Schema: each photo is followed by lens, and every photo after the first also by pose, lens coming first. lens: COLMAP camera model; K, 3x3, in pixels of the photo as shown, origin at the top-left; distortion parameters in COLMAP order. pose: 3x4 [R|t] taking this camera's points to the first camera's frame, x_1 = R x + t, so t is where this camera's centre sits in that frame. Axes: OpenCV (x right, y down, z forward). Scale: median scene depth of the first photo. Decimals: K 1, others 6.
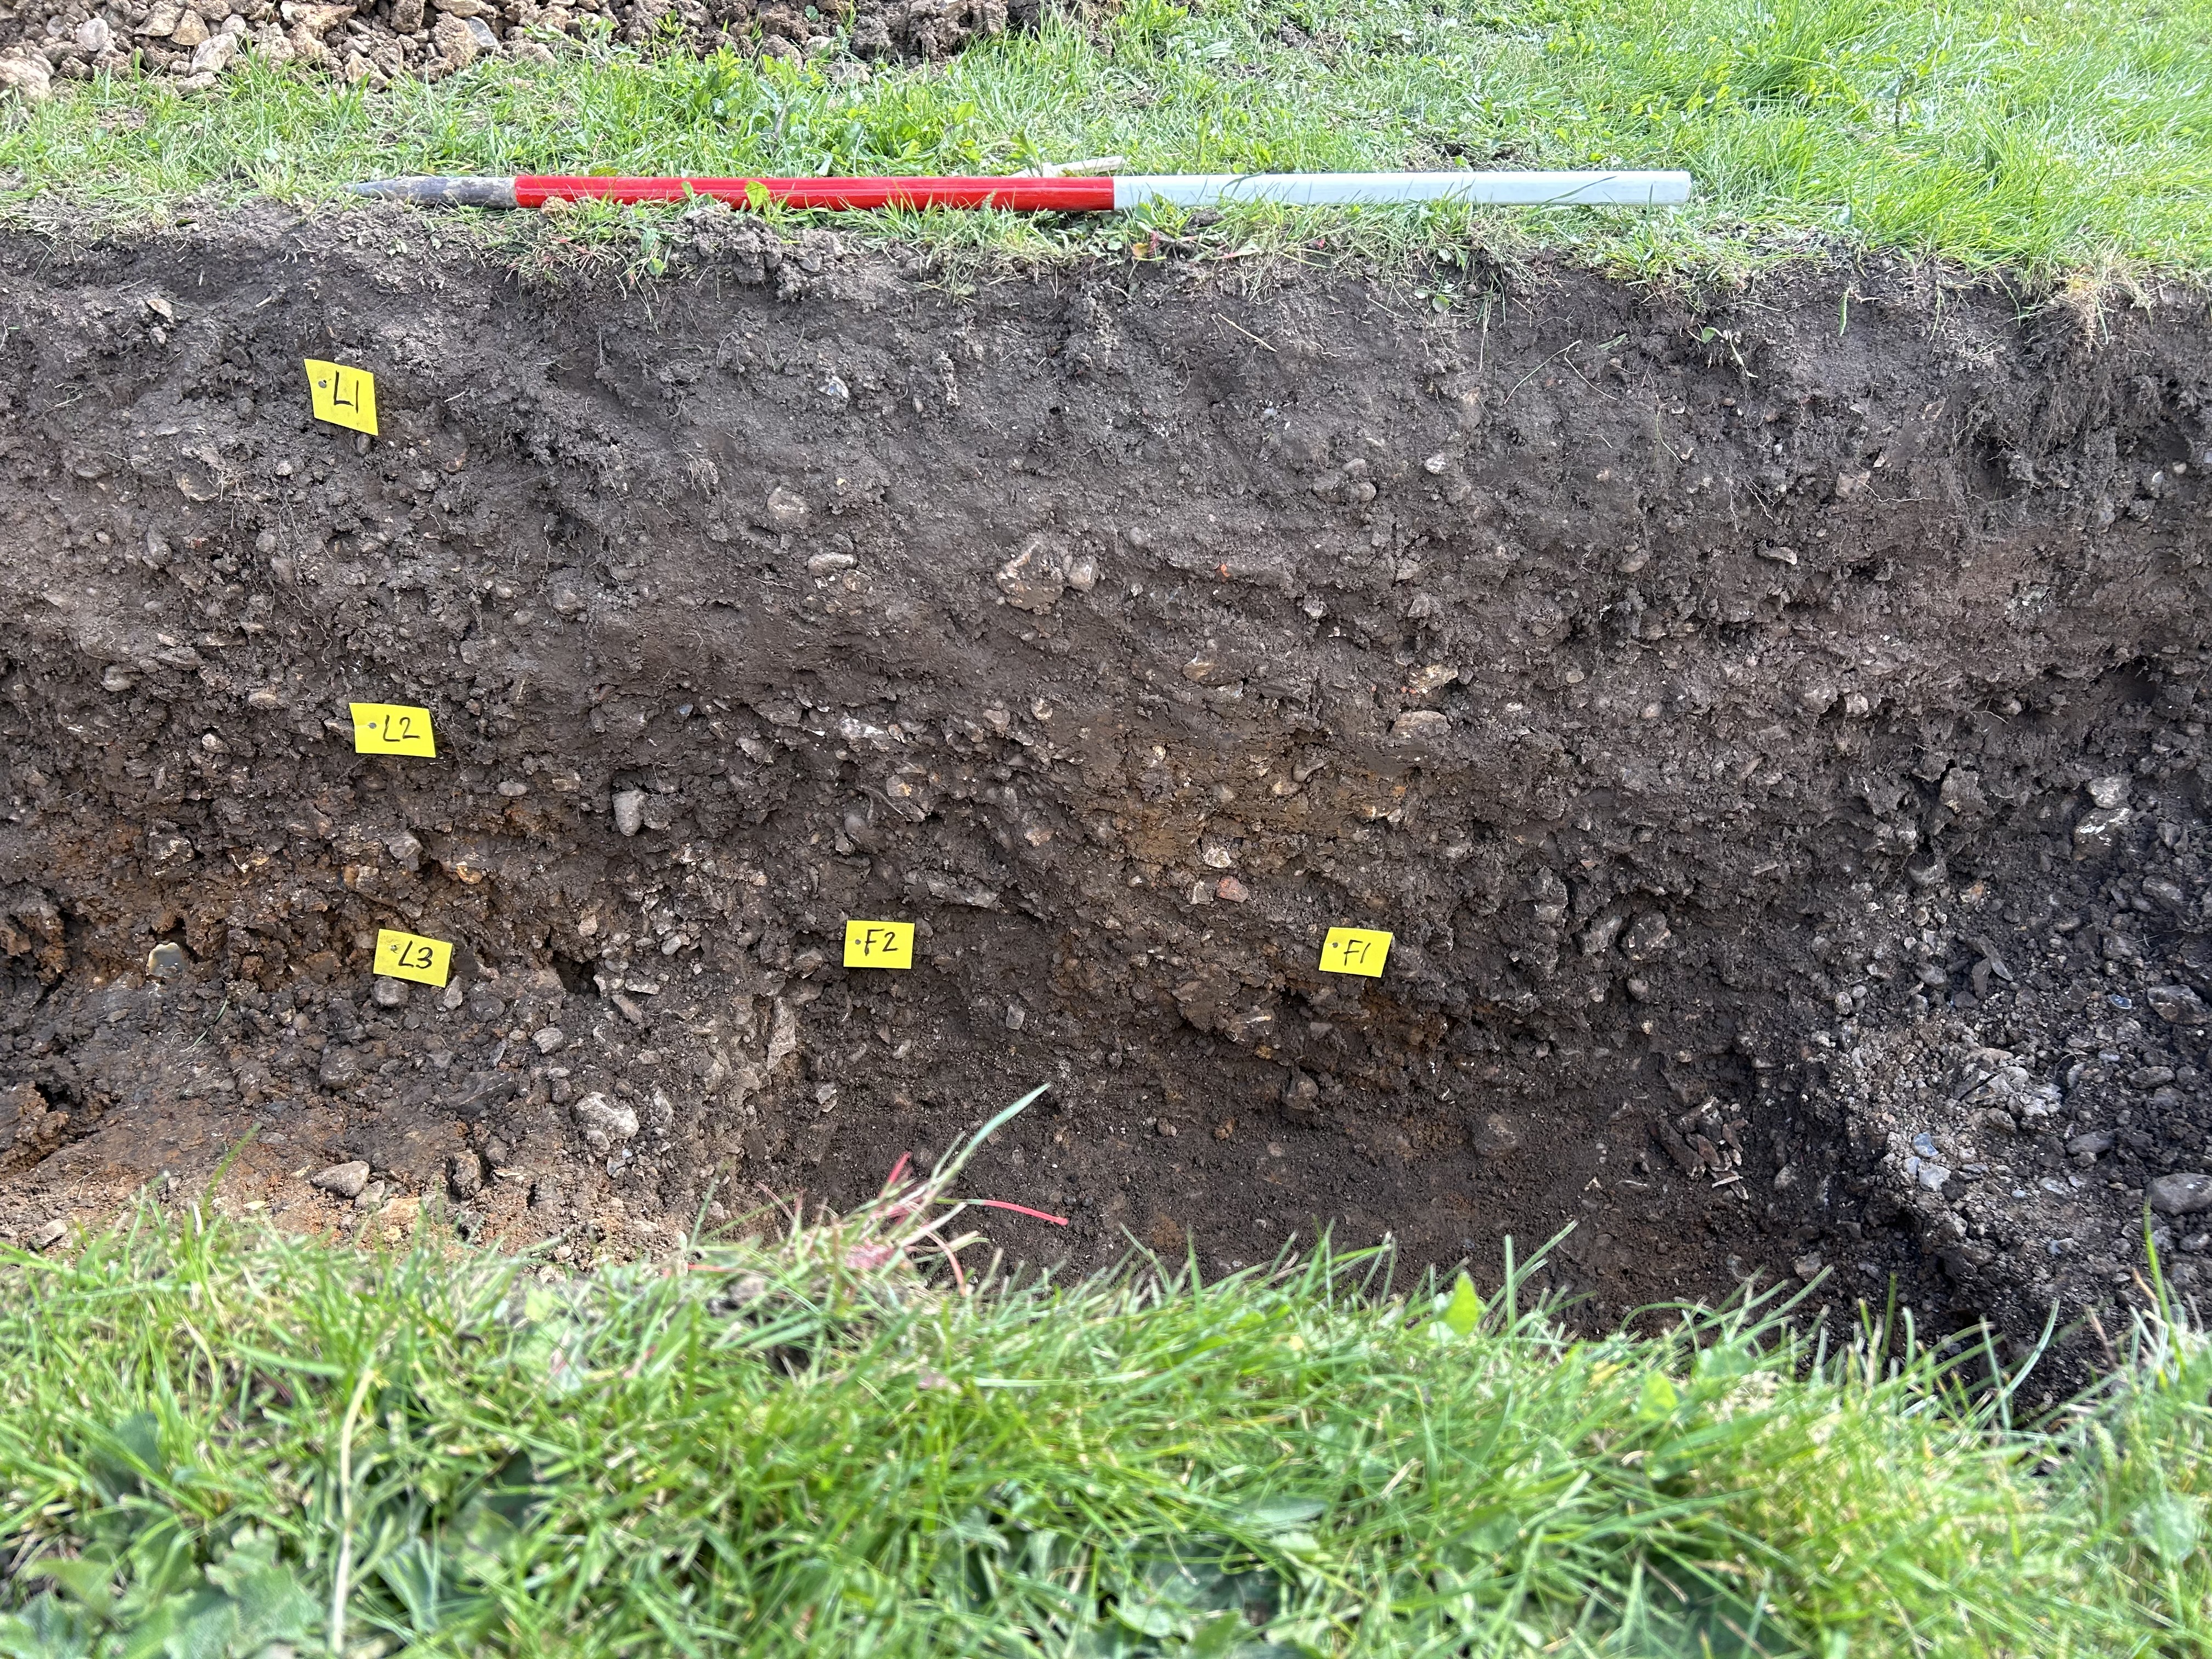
lens RADIAL K [[1665.8, 0, 1101.3], [0, 1665.8, 839.3], [0, 0, 1]] dist [0.044908, -0.051628]
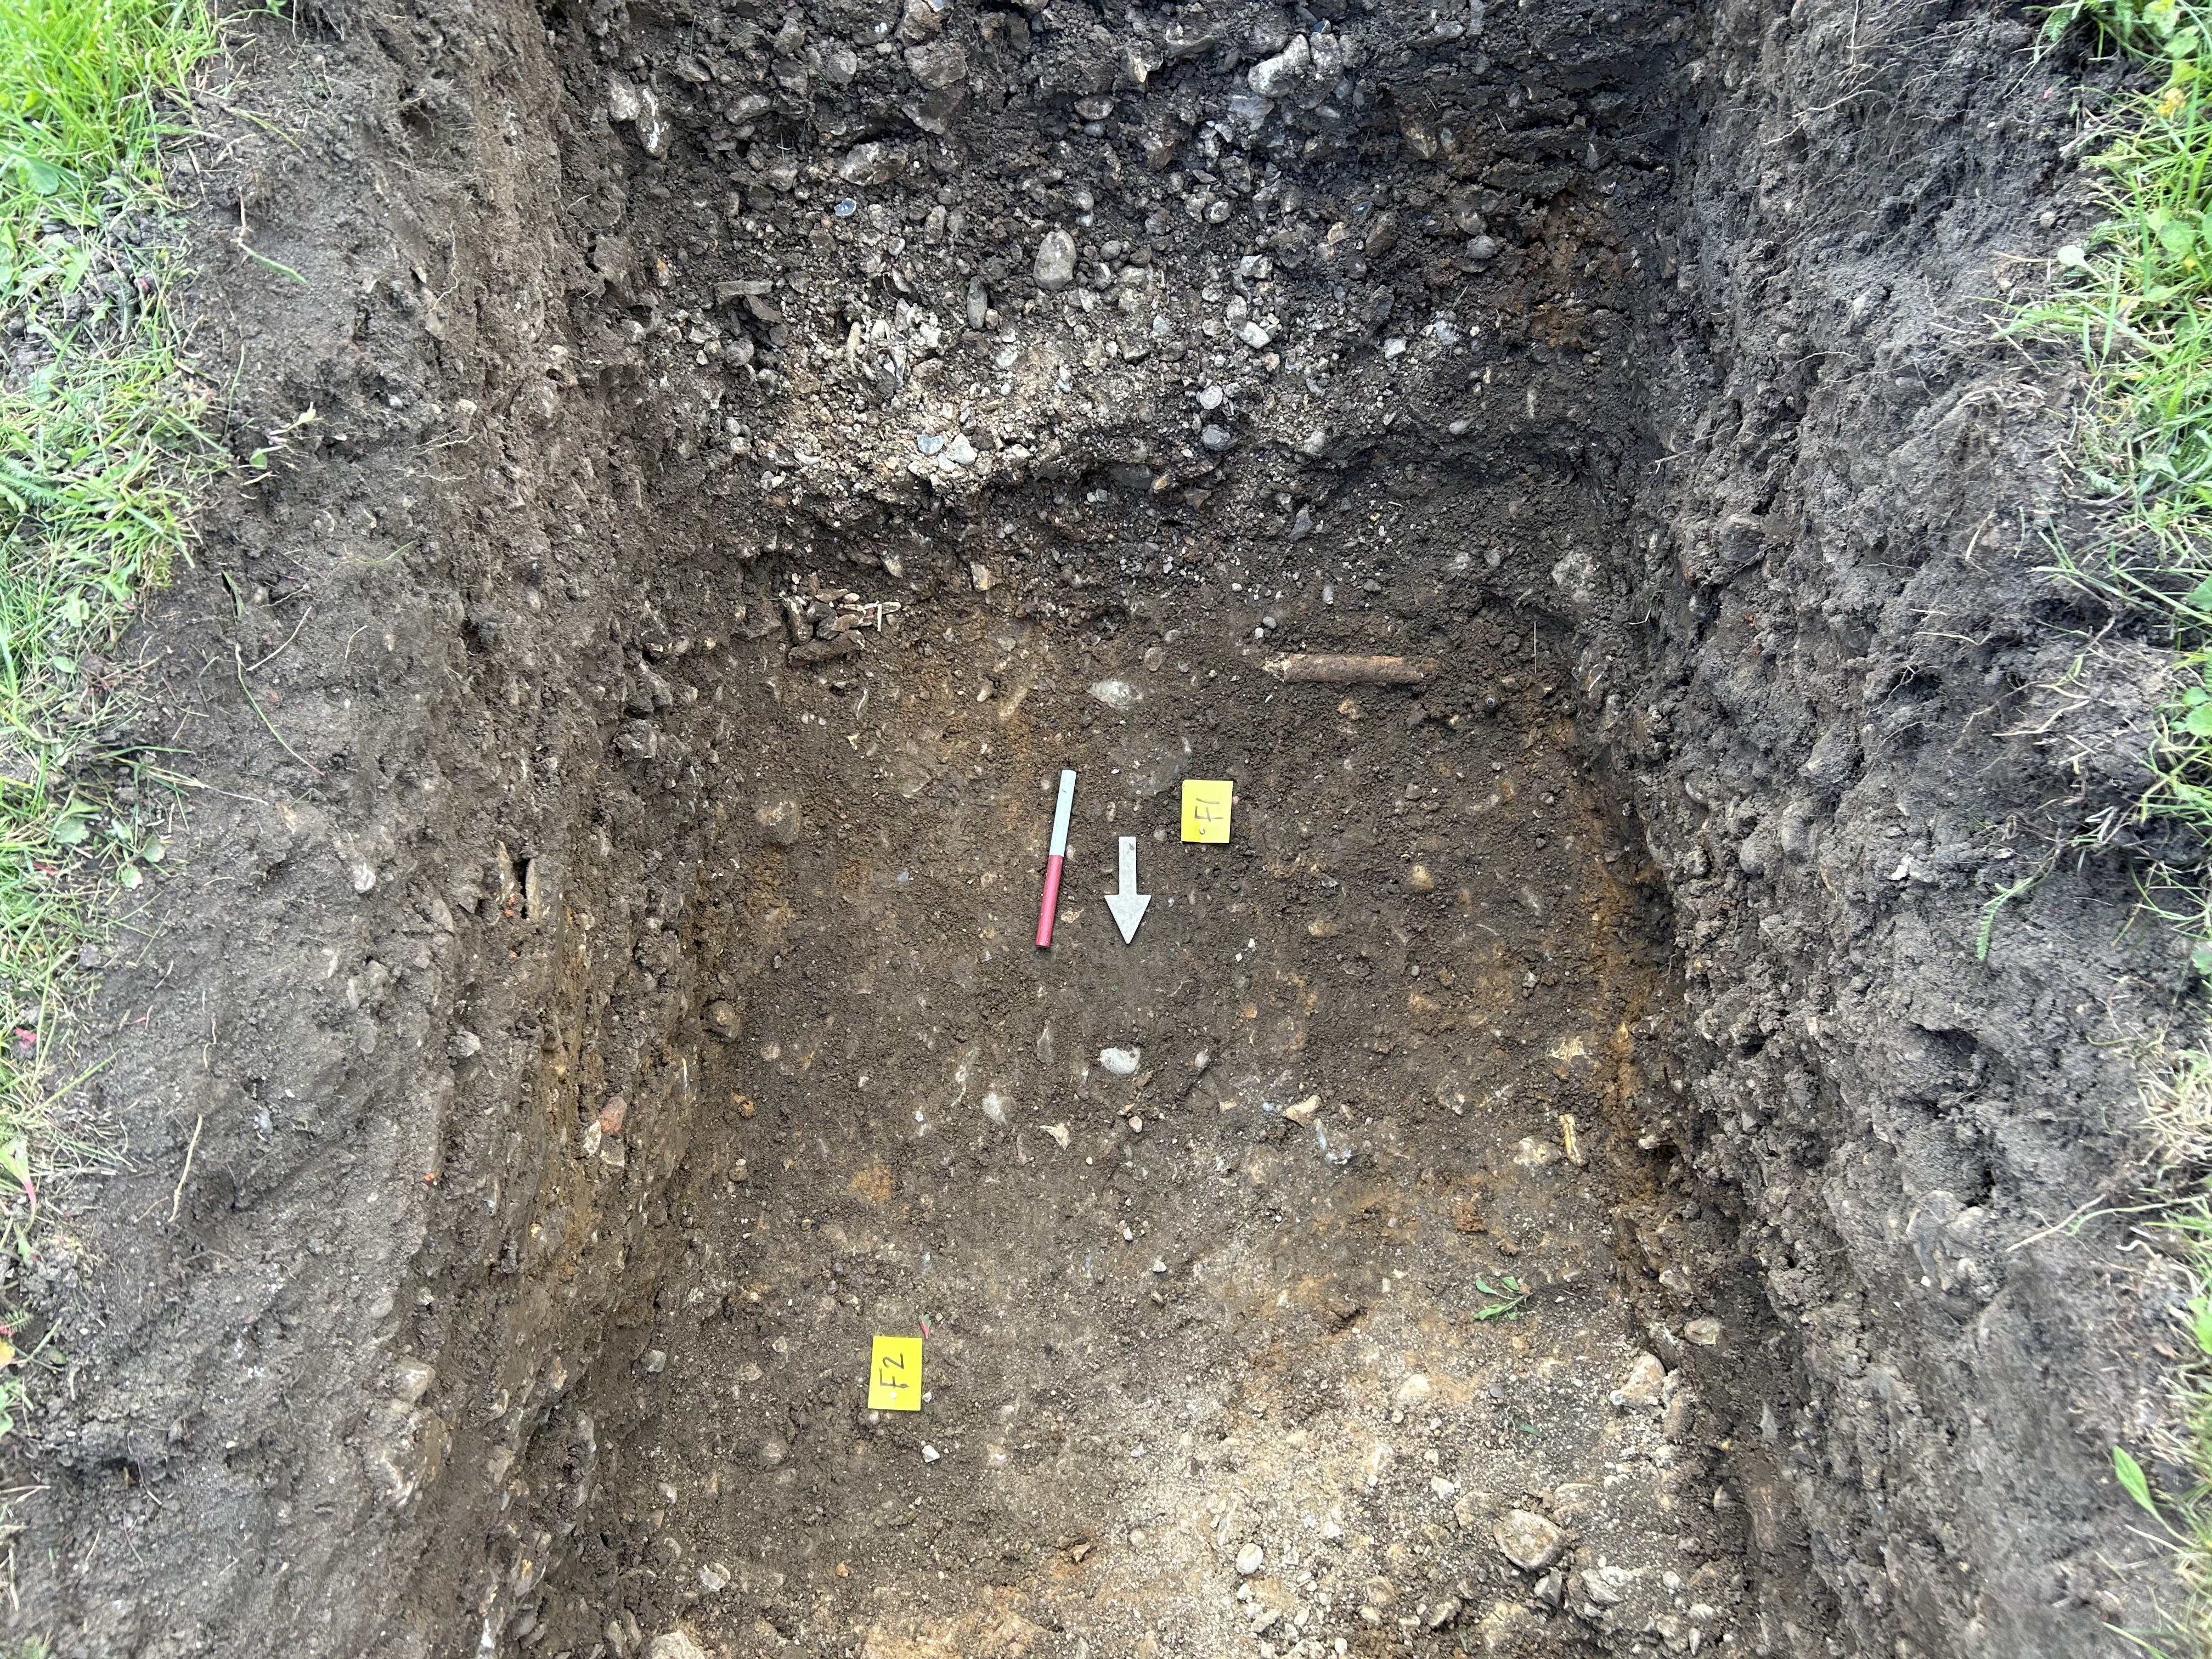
lens RADIAL K [[1665.8, 0, 1093.8], [0, 1665.8, 825.9], [0, 0, 1]] dist [0.044908, -0.051628]
pose [[0.074458, -0.986297, 0.147219, 0.126619], [0.664444, 0.159153, 0.730195, -0.482745], [-0.743619, 0.043450, 0.667190, 0.274668]]
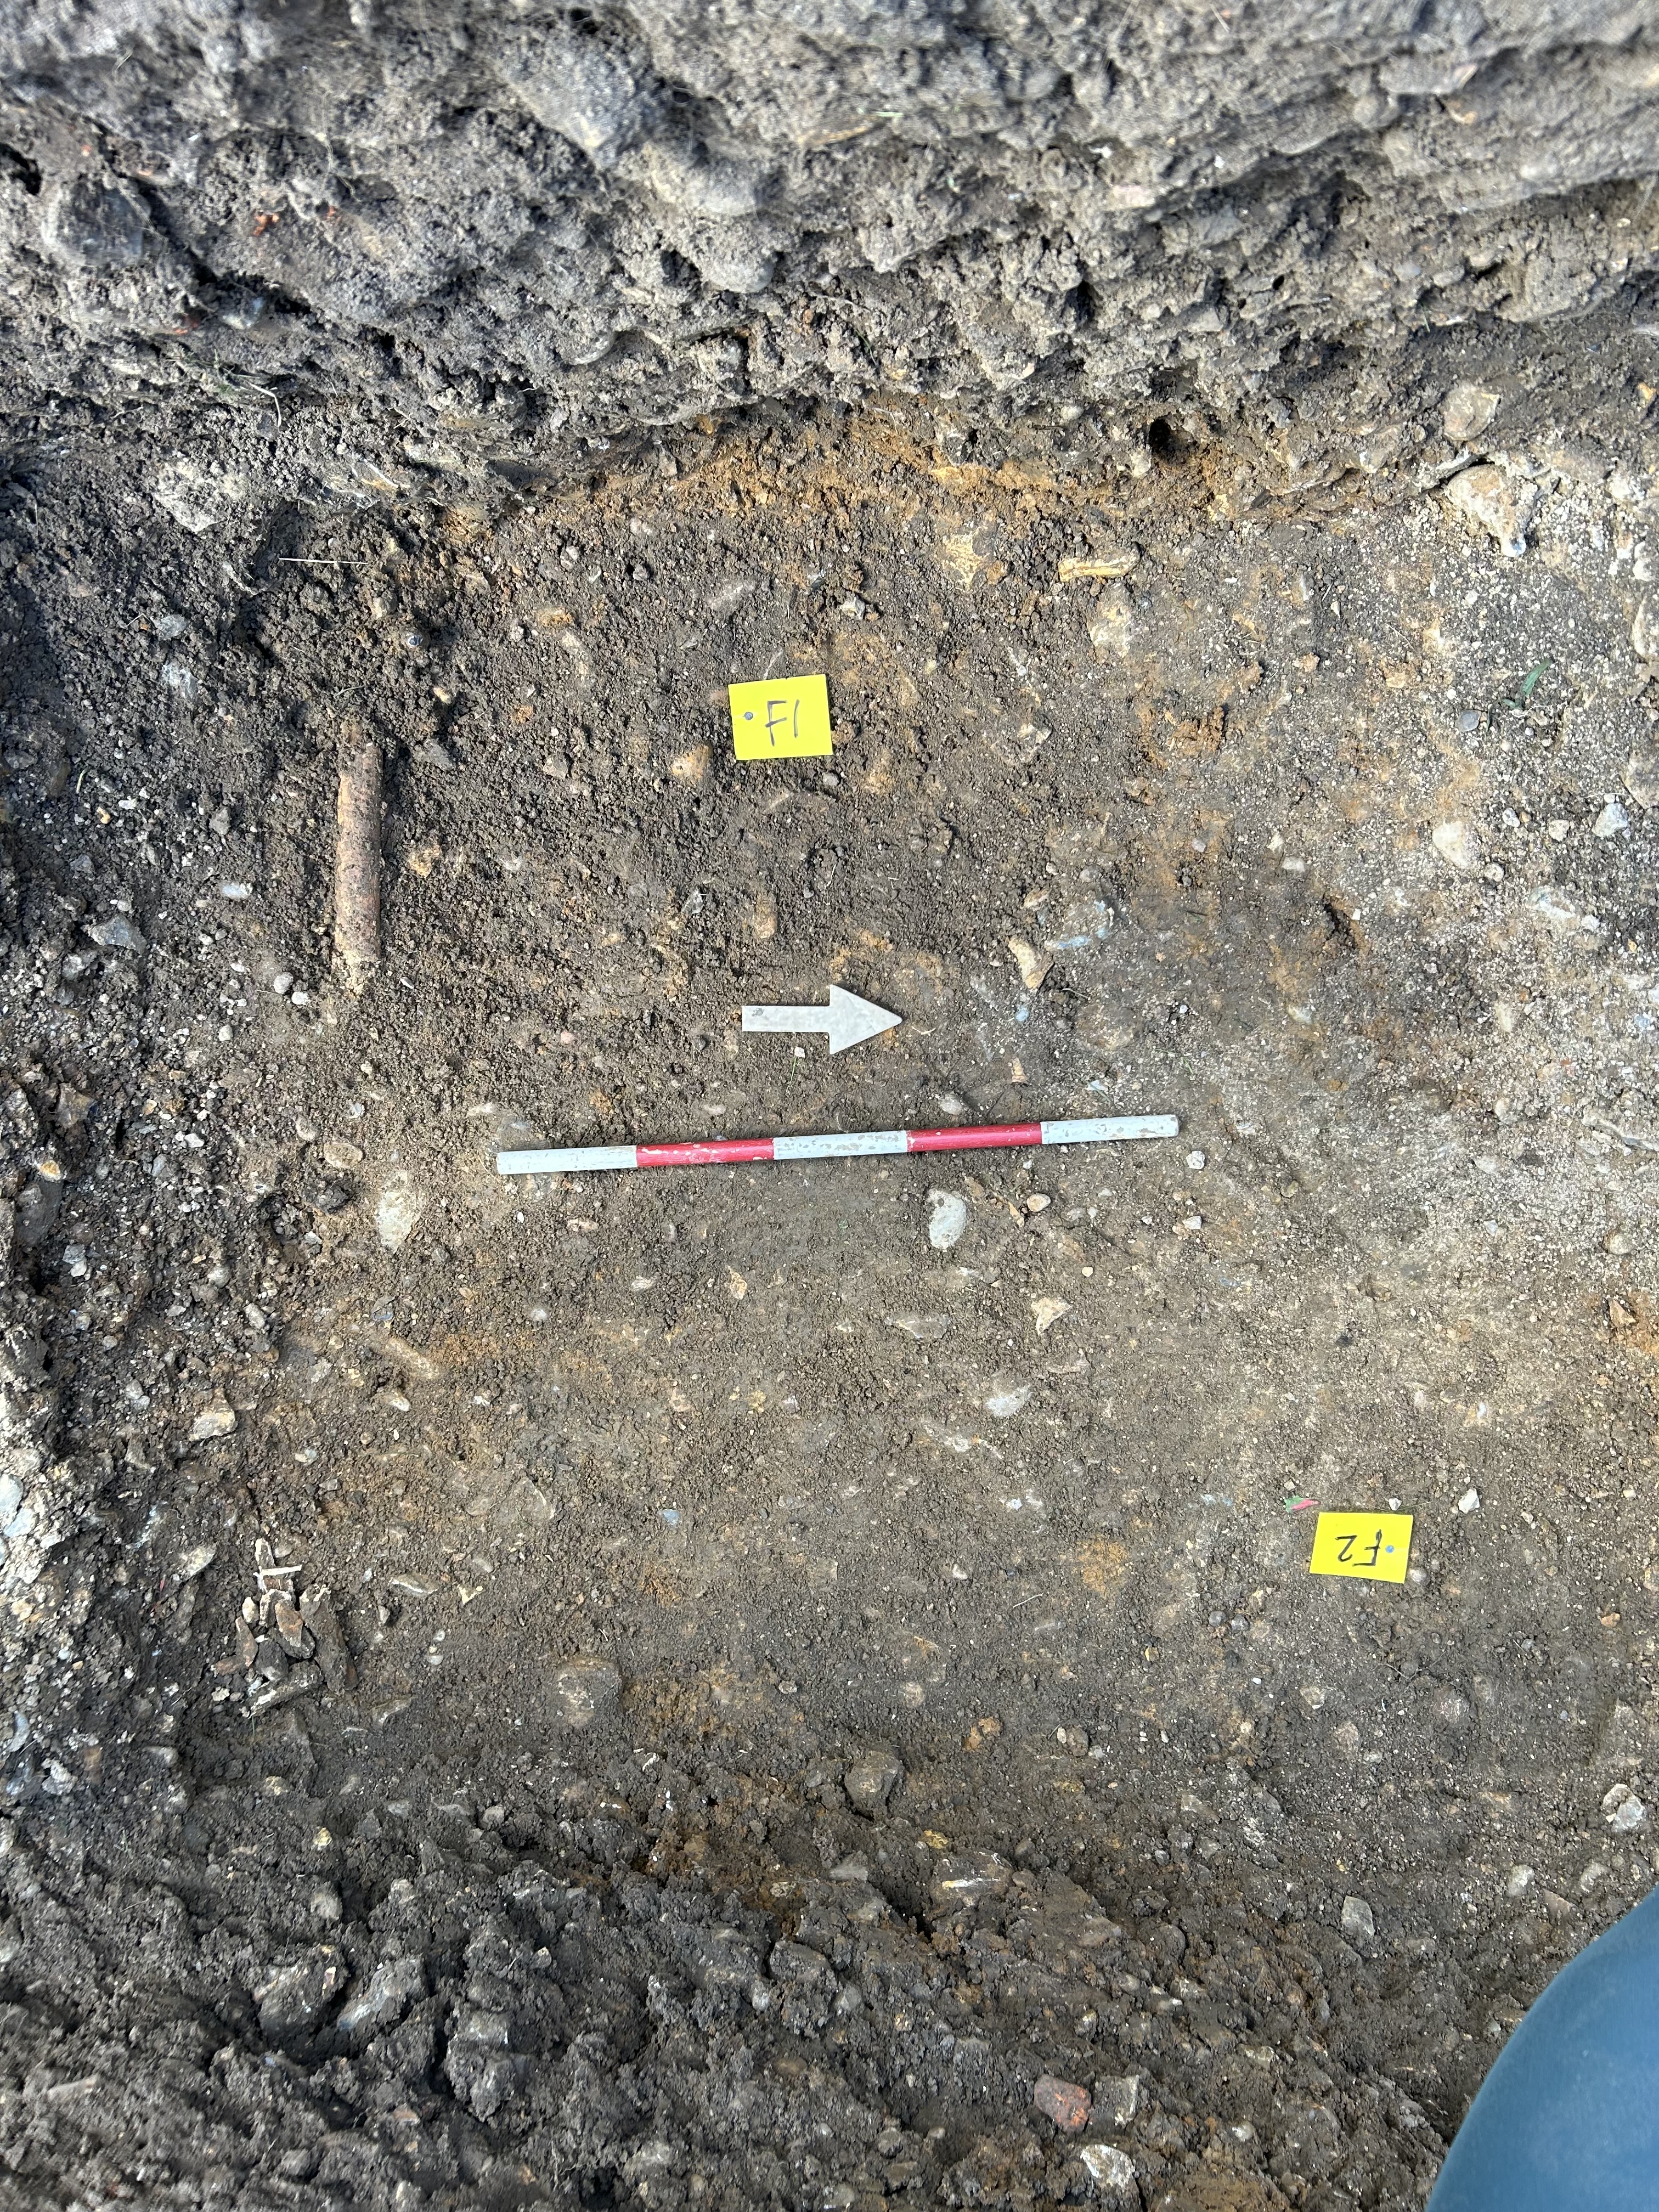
lens RADIAL K [[1665.8, 0, 828.3], [0, 1665.8, 1095.4], [0, 0, 1]] dist [0.044908, -0.051628]
pose [[-0.993652, -0.101388, -0.048751, 0.236077], [0.044225, -0.750488, 0.659402, -0.098419], [-0.103442, 0.653060, 0.750208, 0.399901]]
